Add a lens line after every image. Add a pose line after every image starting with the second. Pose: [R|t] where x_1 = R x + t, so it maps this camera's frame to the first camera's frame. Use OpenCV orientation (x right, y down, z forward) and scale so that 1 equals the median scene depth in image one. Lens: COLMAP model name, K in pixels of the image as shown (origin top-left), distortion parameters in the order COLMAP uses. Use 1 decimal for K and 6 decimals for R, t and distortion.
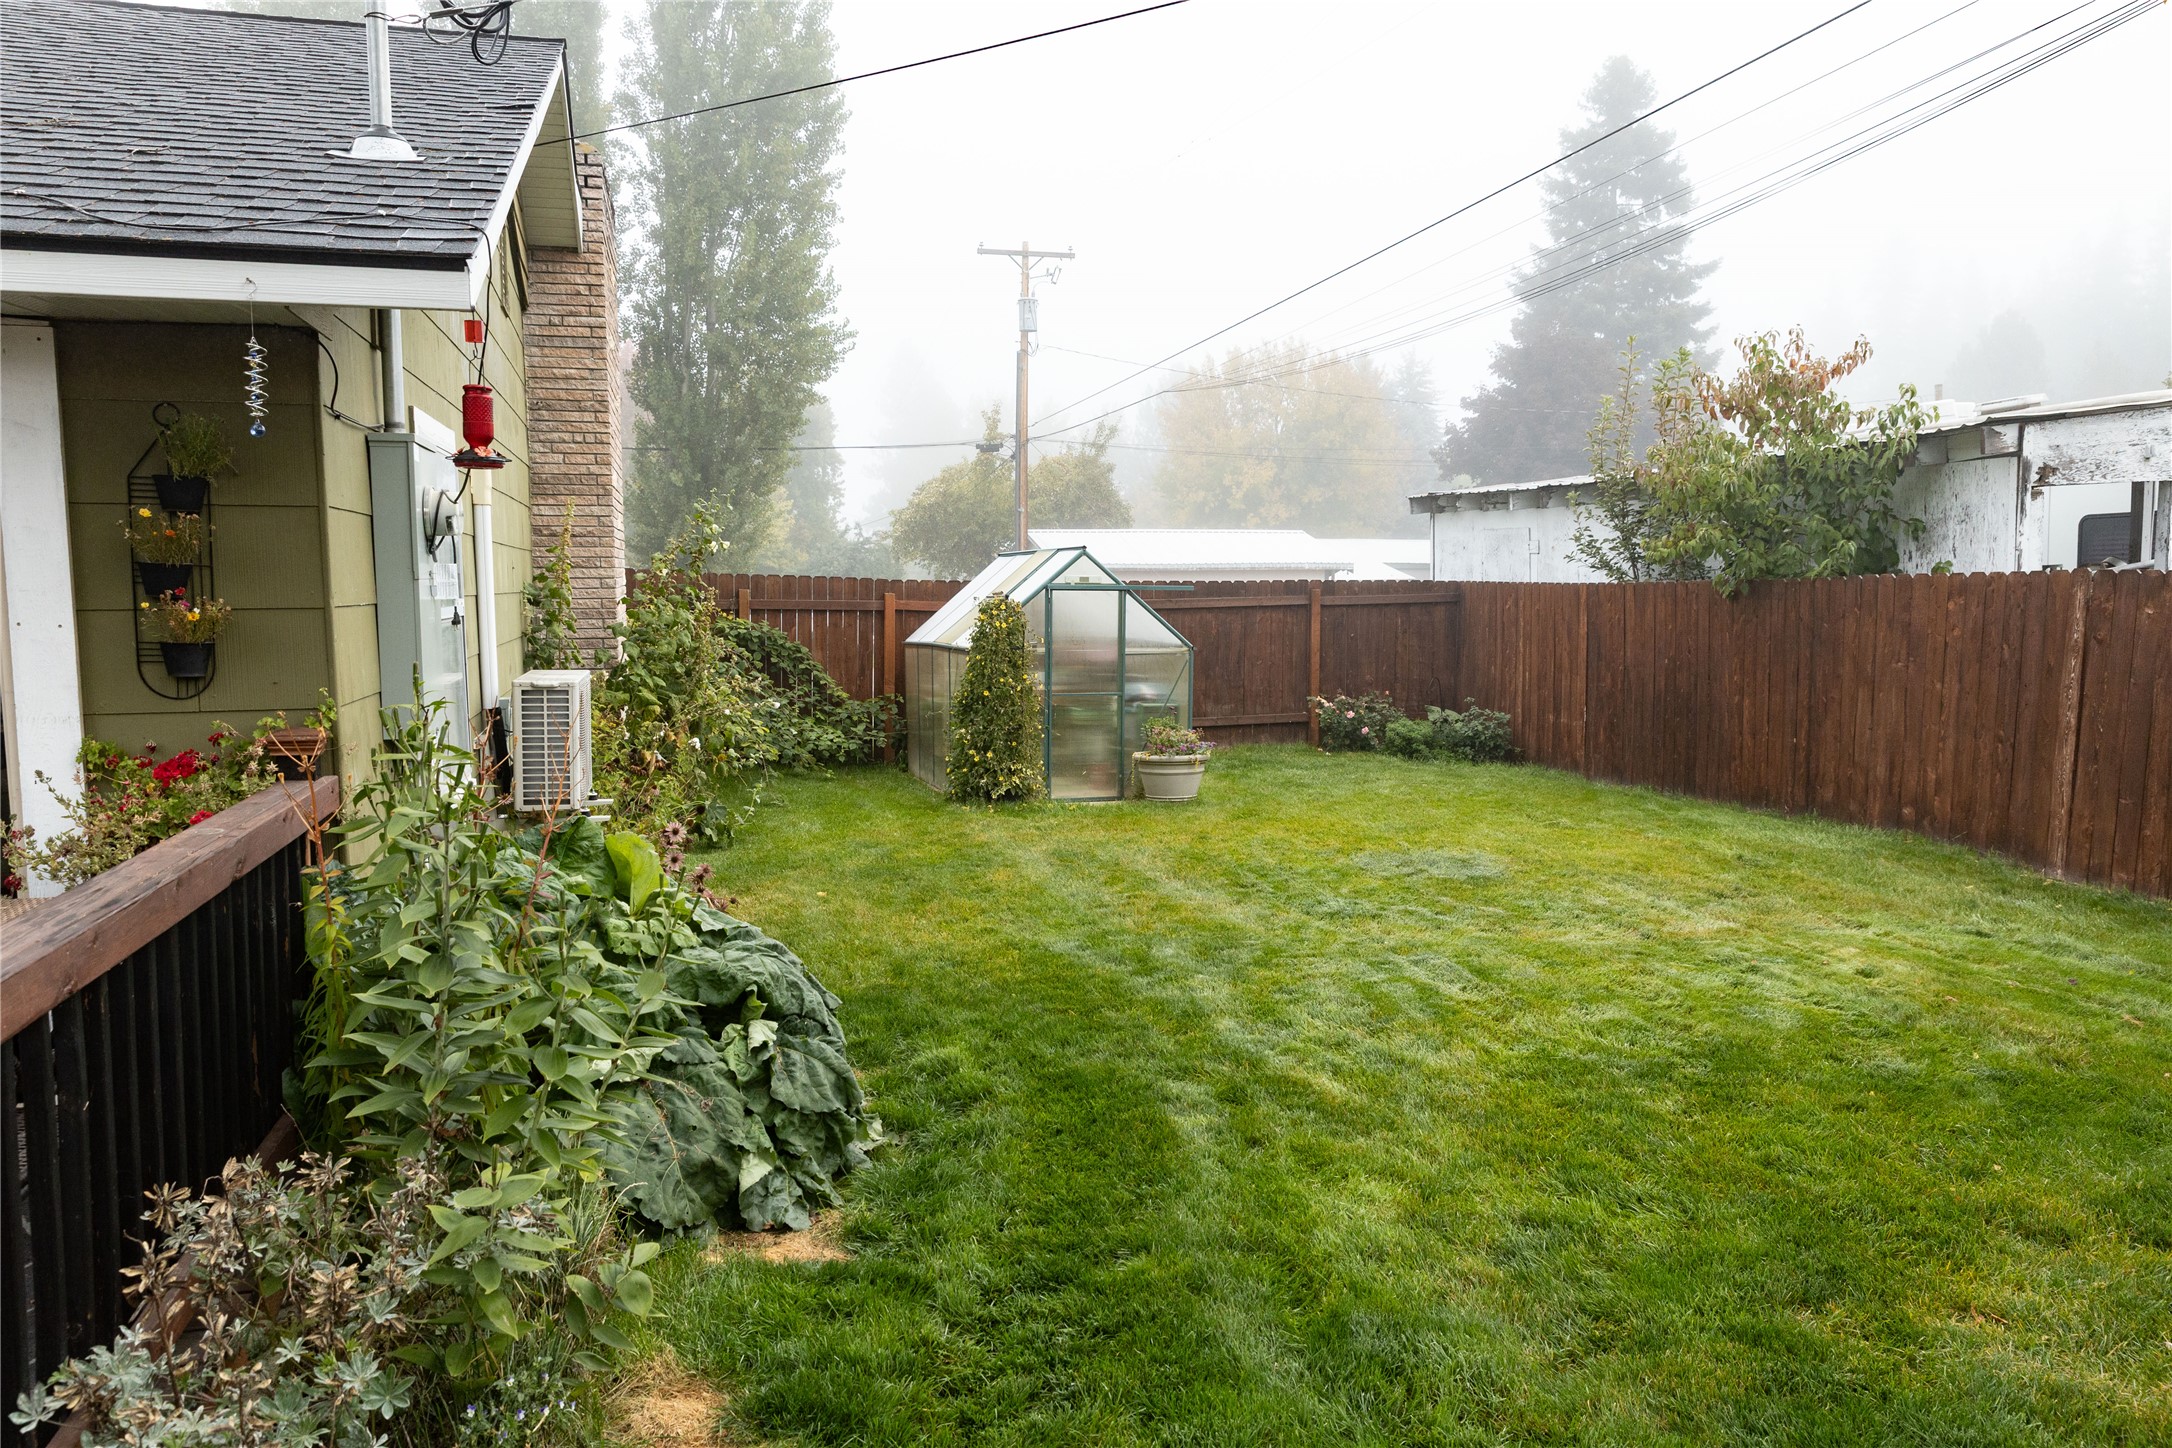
lens RADIAL K [[1500.0, 0, 1089.0], [0, 1500.0, 734.0], [0, 0, 1]] dist [0.000564, 0.002078]
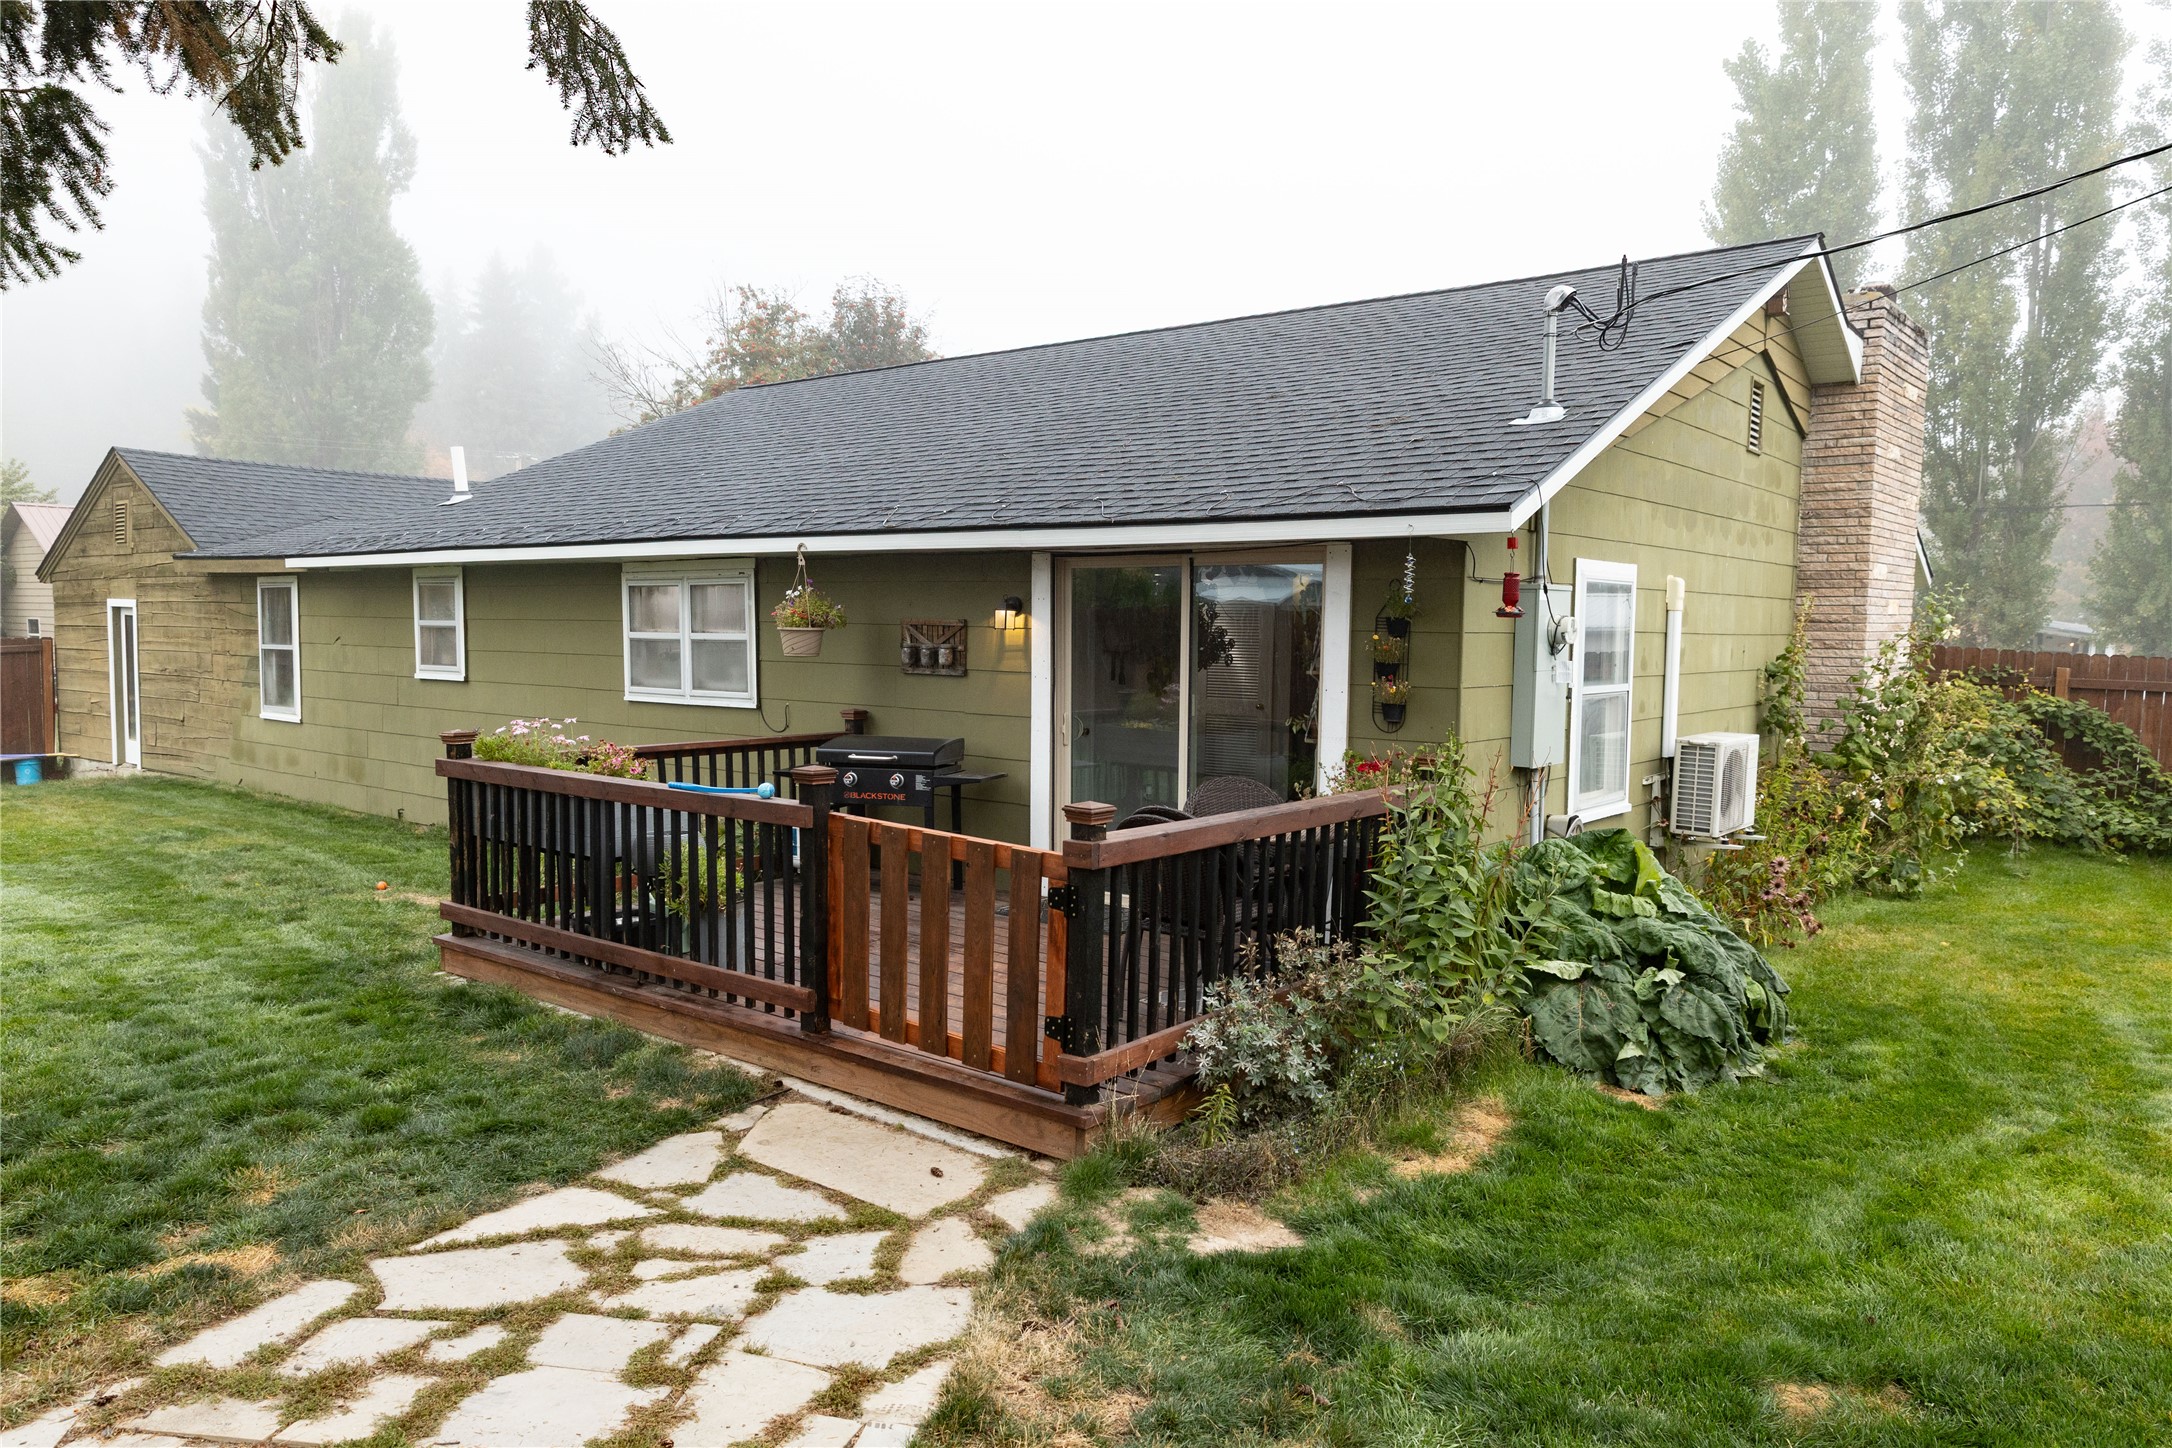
lens RADIAL K [[1458.8, 0, 1084.5], [0, 1458.8, 727.5], [0, 0, 1]] dist [0.003251, 0.001146]
pose [[0.589428, 0.068714, -0.804893, 0.554753], [-0.098390, 0.995064, 0.012897, -0.013224], [0.801807, 0.071592, 0.593279, -0.347064]]
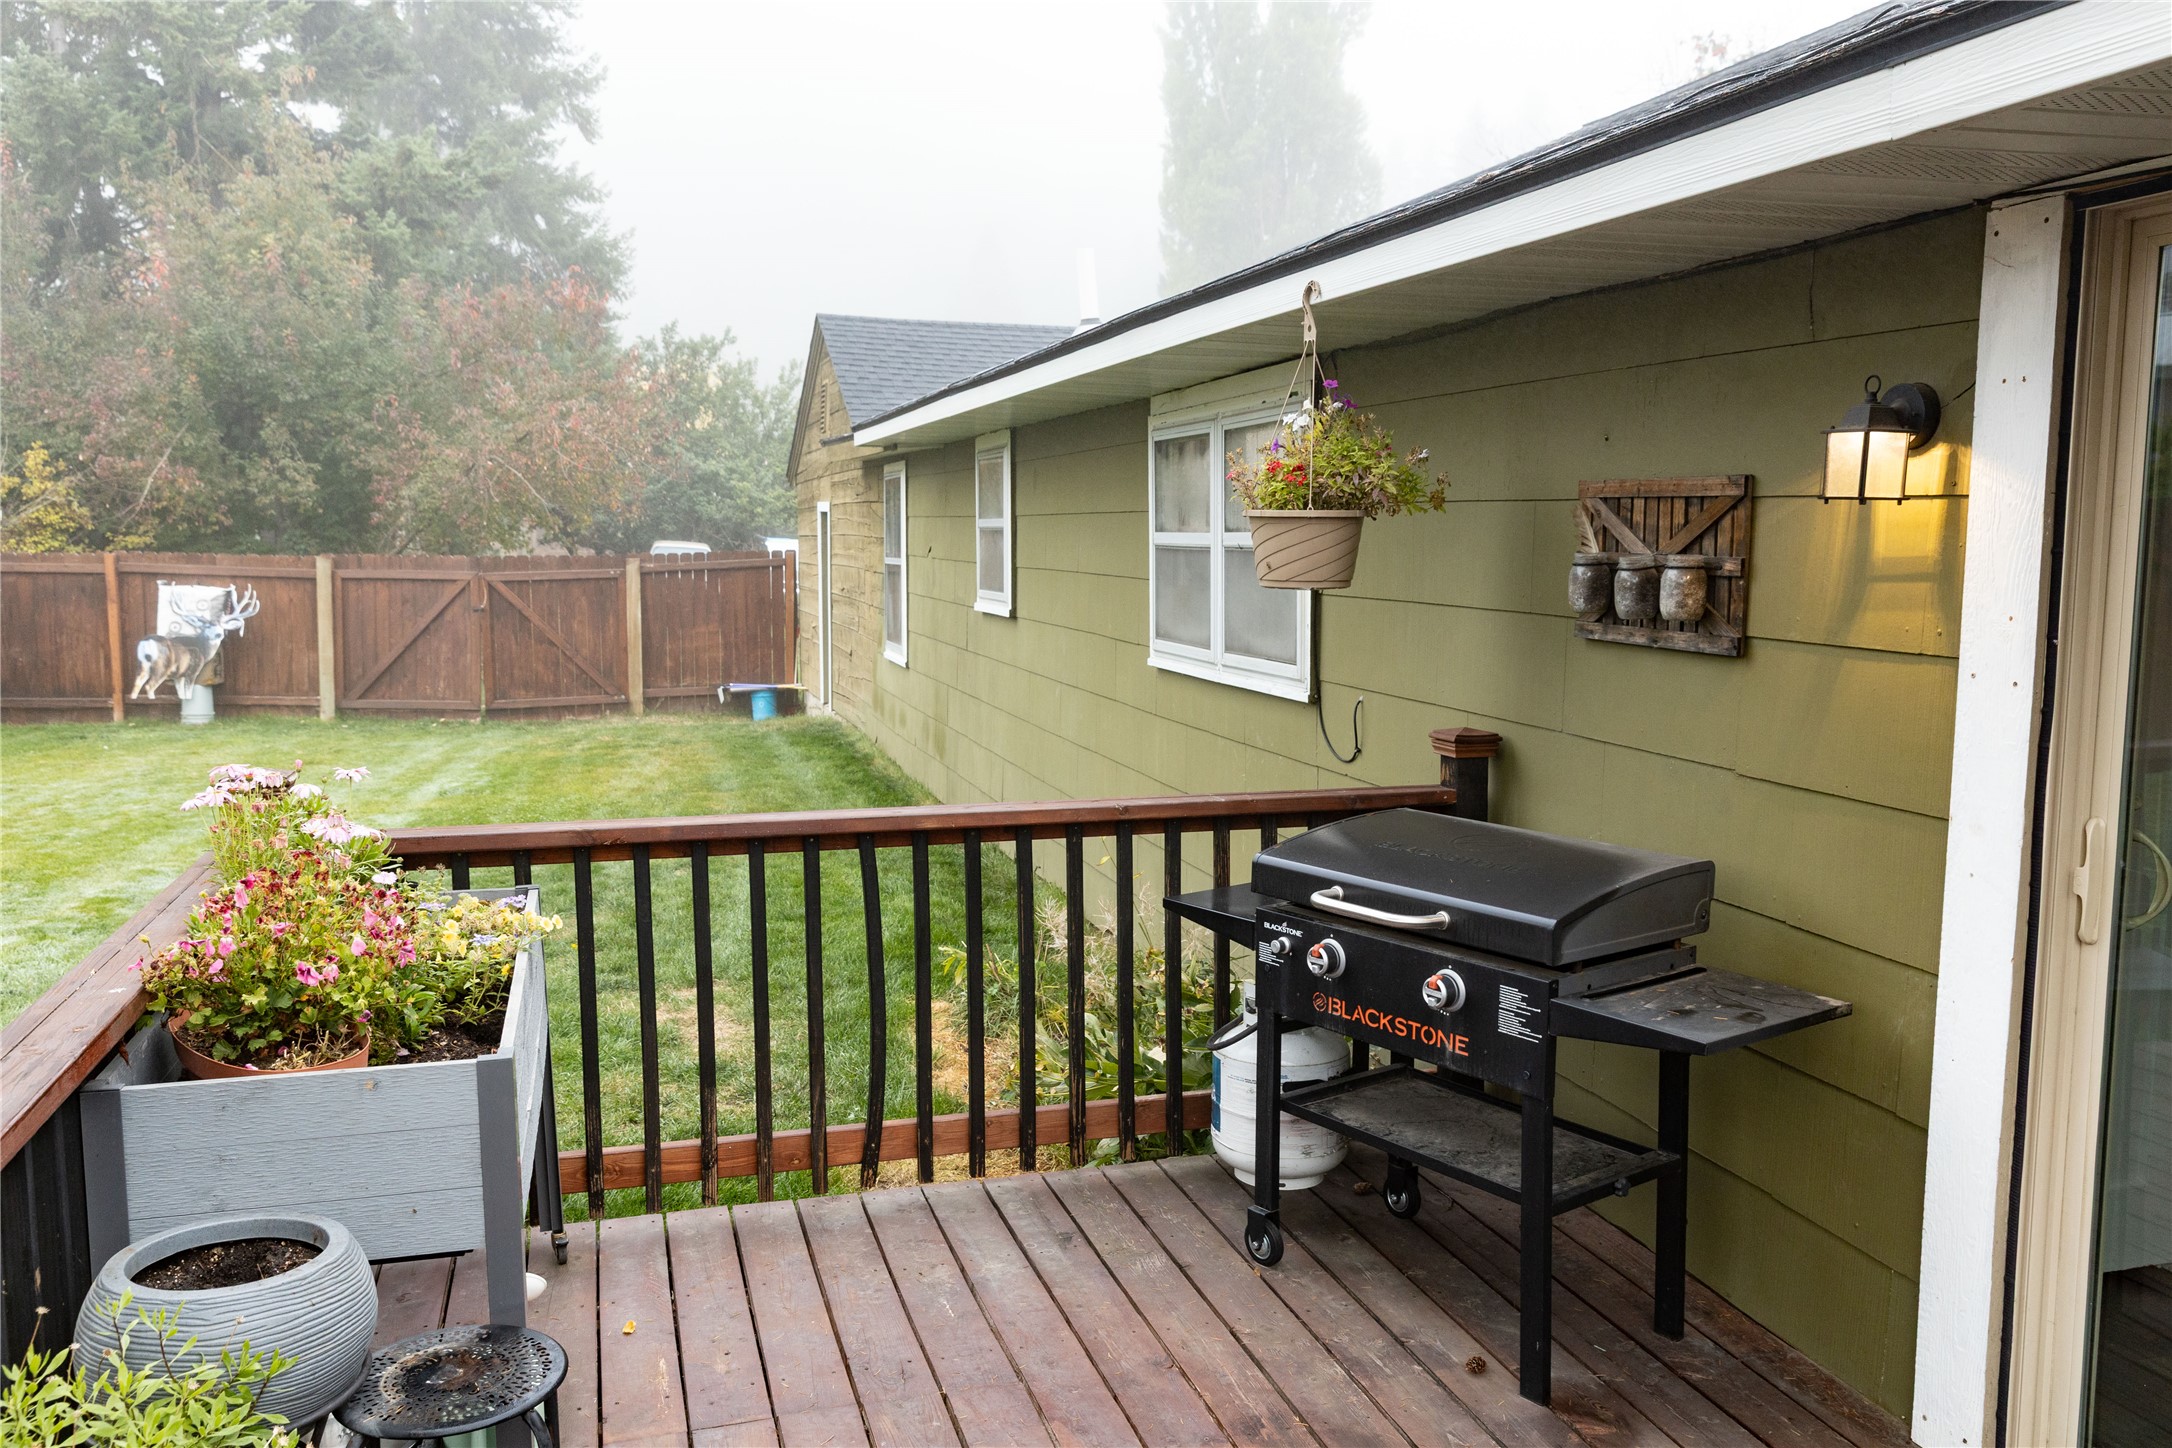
lens RADIAL K [[1675.4, 0, 1074.4], [0, 1675.4, 729.0], [0, 0, 1]] dist [0.005505, -0.000686]
pose [[0.008501, 0.123428, -0.992317, -0.379706], [-0.108499, 0.986608, 0.121789, -0.064316], [0.994060, 0.106630, 0.021779, 0.359757]]
